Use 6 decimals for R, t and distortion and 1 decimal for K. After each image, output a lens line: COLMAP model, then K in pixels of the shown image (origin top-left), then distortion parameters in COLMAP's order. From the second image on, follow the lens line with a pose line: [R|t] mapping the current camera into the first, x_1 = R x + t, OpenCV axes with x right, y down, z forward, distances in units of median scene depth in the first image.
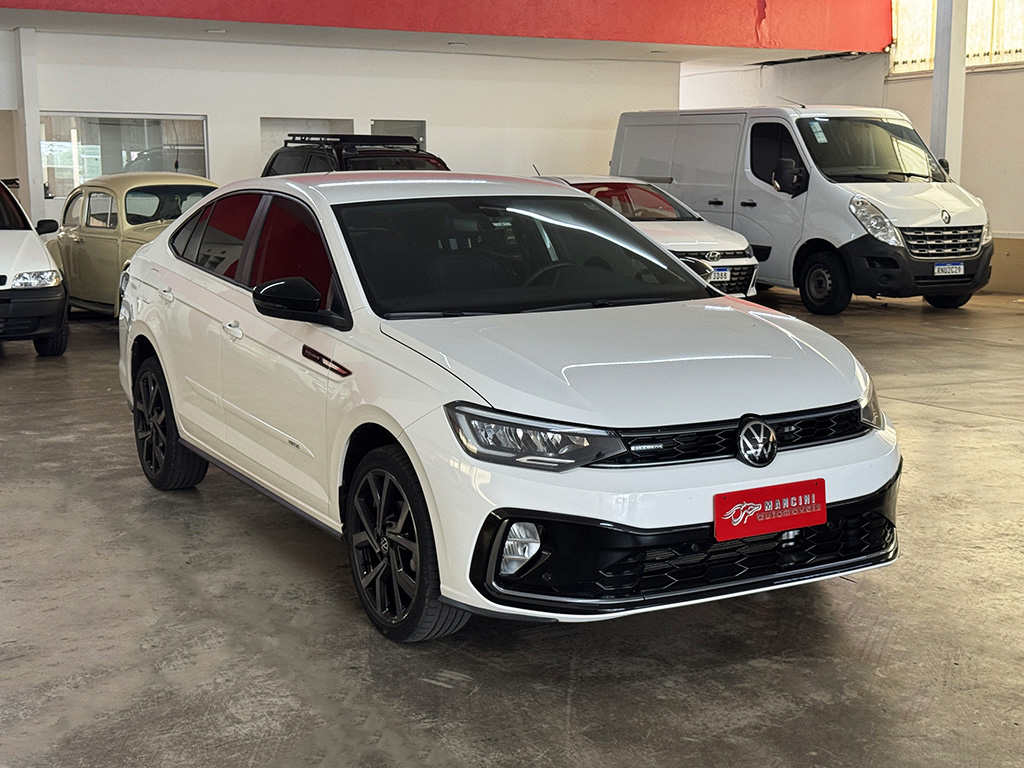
lens RADIAL K [[1468.6, 0, 512.0], [0, 1468.6, 384.0], [0, 0, 1]] dist [0.179372, -0.328068]
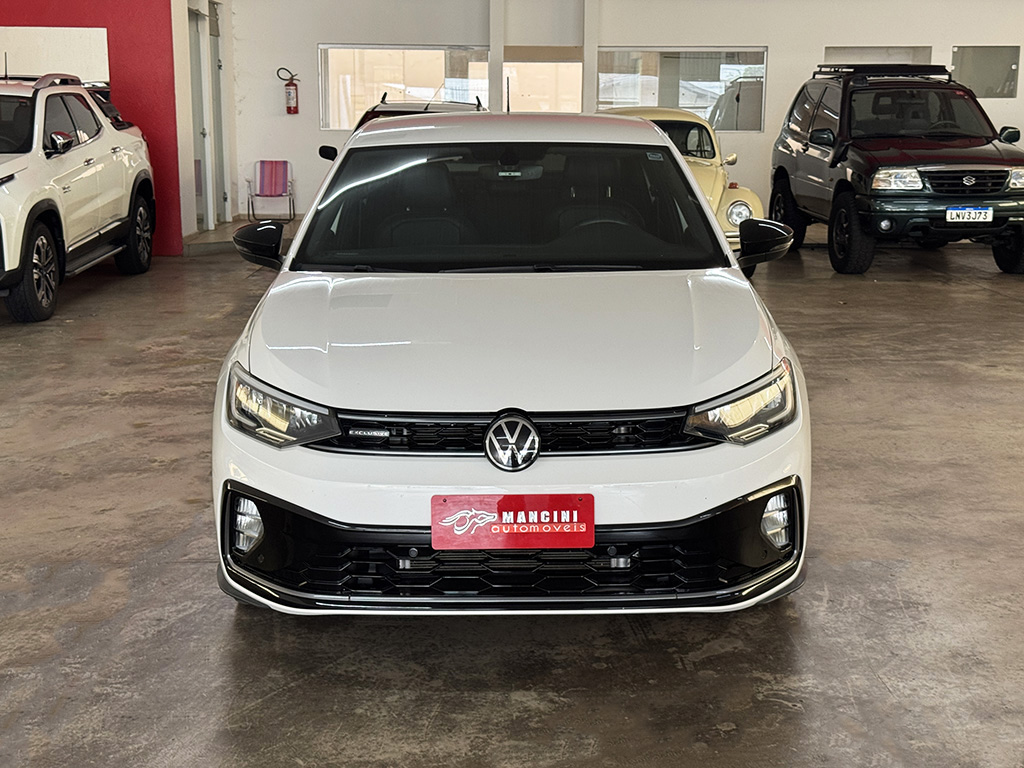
lens RADIAL K [[1468.6, 0, 512.0], [0, 1468.6, 384.0], [0, 0, 1]] dist [0.179372, -0.328068]
pose [[0.870515, 0.100954, -0.481676, 0.571228], [-0.078479, 0.994686, 0.066642, -0.050862], [0.485845, -0.020211, 0.873812, 0.253087]]
